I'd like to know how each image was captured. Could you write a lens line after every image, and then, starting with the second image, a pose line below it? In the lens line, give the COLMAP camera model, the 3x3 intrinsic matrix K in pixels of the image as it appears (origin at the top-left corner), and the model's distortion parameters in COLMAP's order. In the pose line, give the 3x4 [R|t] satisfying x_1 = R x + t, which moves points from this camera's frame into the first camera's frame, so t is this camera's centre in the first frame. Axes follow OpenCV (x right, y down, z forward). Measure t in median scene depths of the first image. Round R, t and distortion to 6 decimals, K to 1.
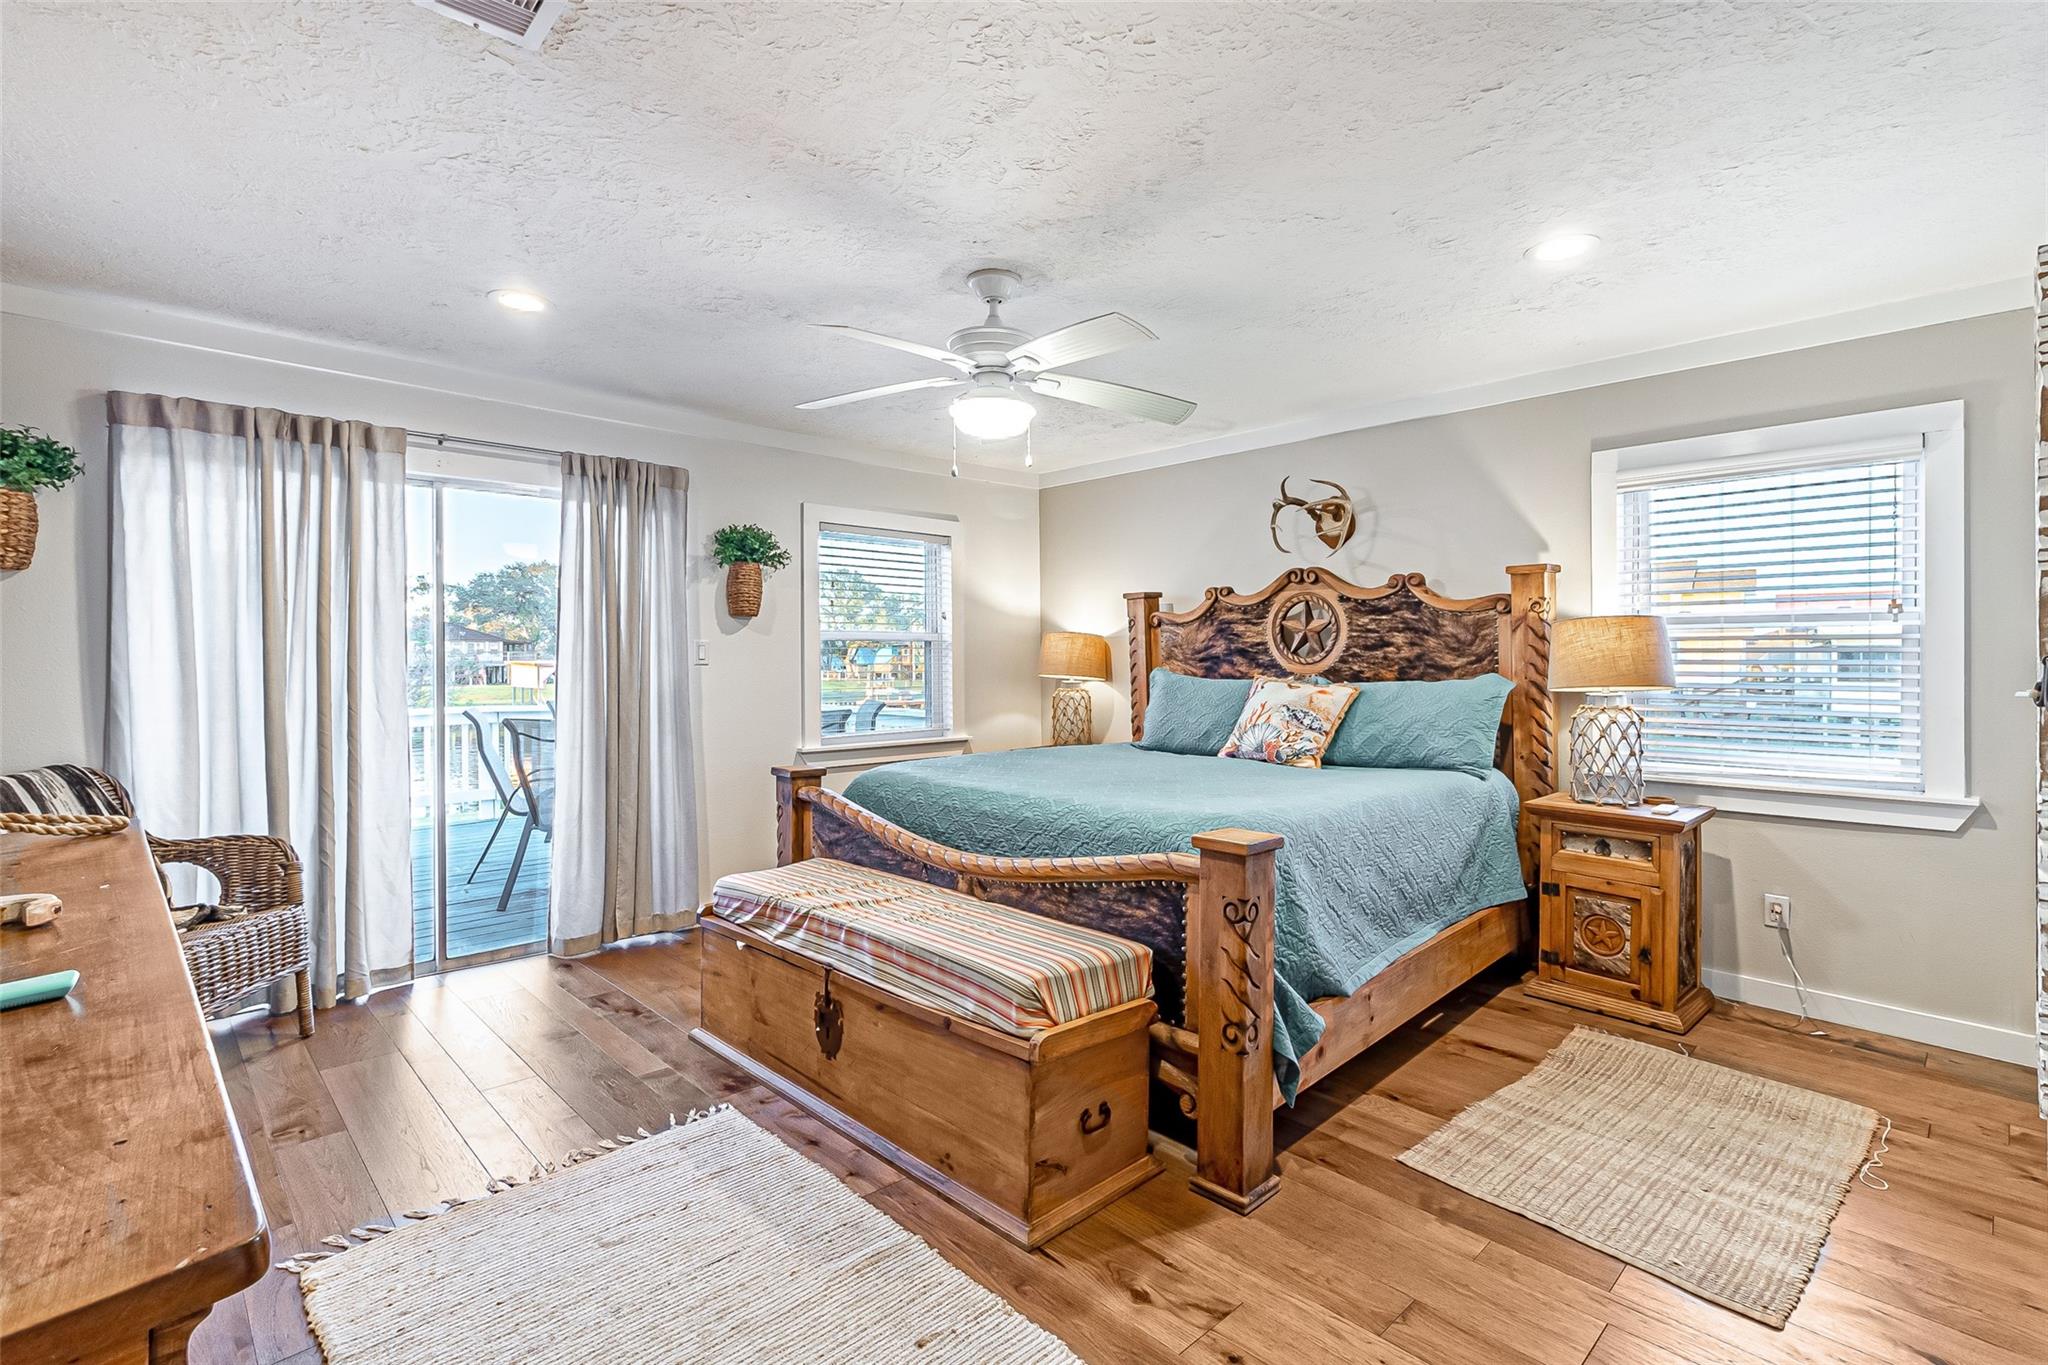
lens RADIAL K [[959.3, 0, 1029.4], [0, 959.3, 660.1], [0, 0, 1]] dist [0.002614, 0.000899]
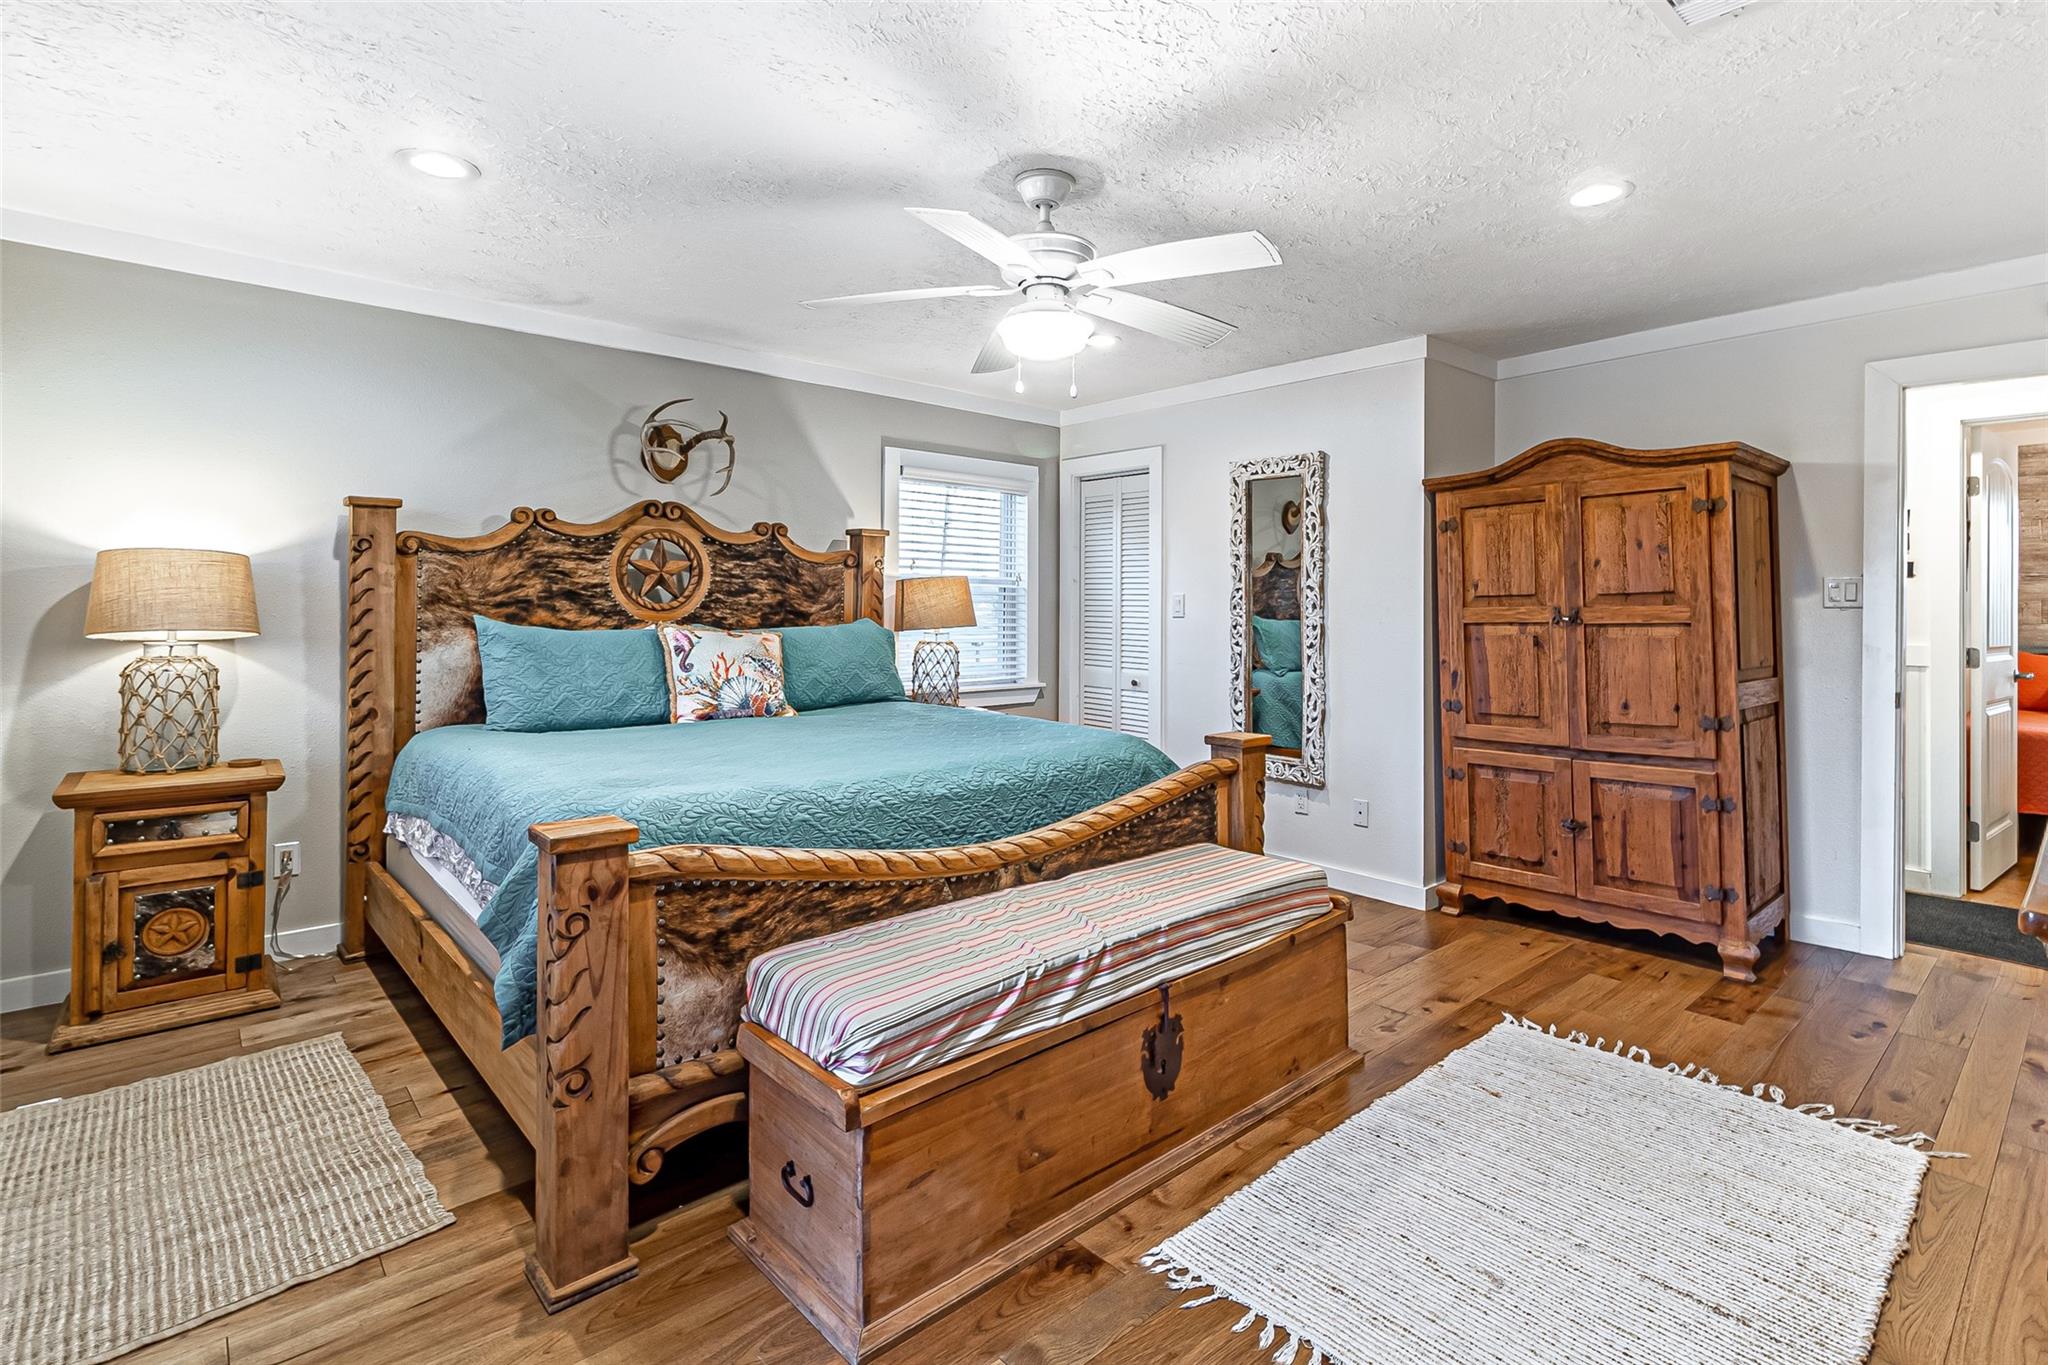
lens RADIAL K [[1014.9, 0, 1011.8], [0, 1014.9, 608.6], [0, 0, 1]] dist [0.007659, 0.001012]
pose [[0.024220, 0.000997, 0.999706, -0.689687], [-0.004626, 0.999989, -0.000885, 0.002090], [-0.999696, -0.004603, 0.024225, 0.714188]]
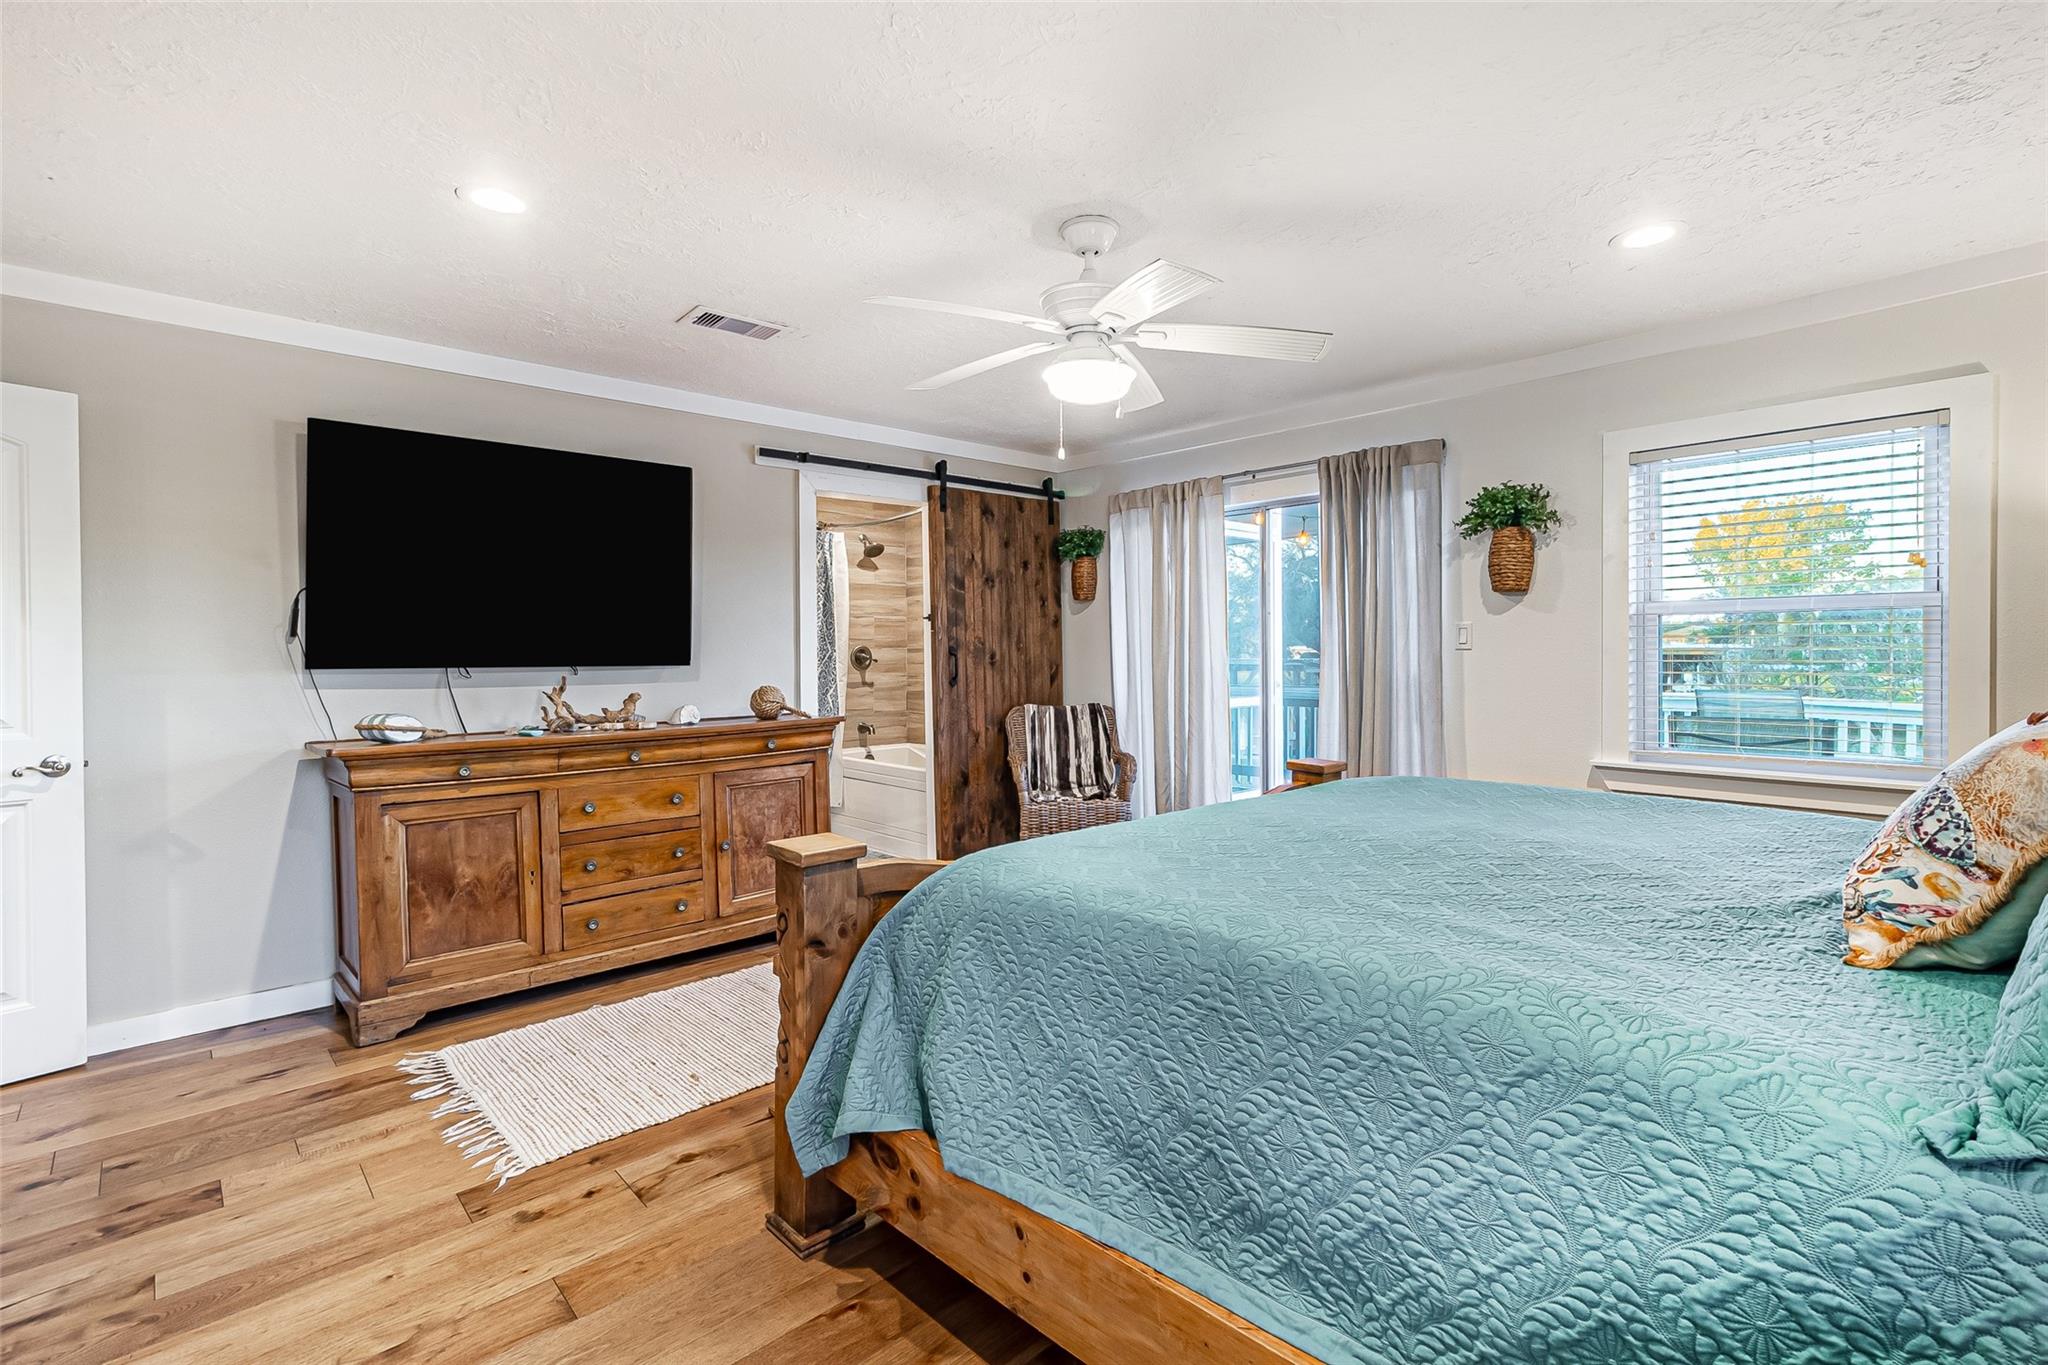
lens RADIAL K [[928.2, 0, 1024.0], [0, 928.2, 682.5], [0, 0, 1]] dist [0.001116, 0.000328]
pose [[-0.018732, 0.034363, -0.999234, 0.587201], [0.000771, 0.999409, 0.034355, 0.004042], [0.999824, -0.000127, -0.018747, 0.665885]]
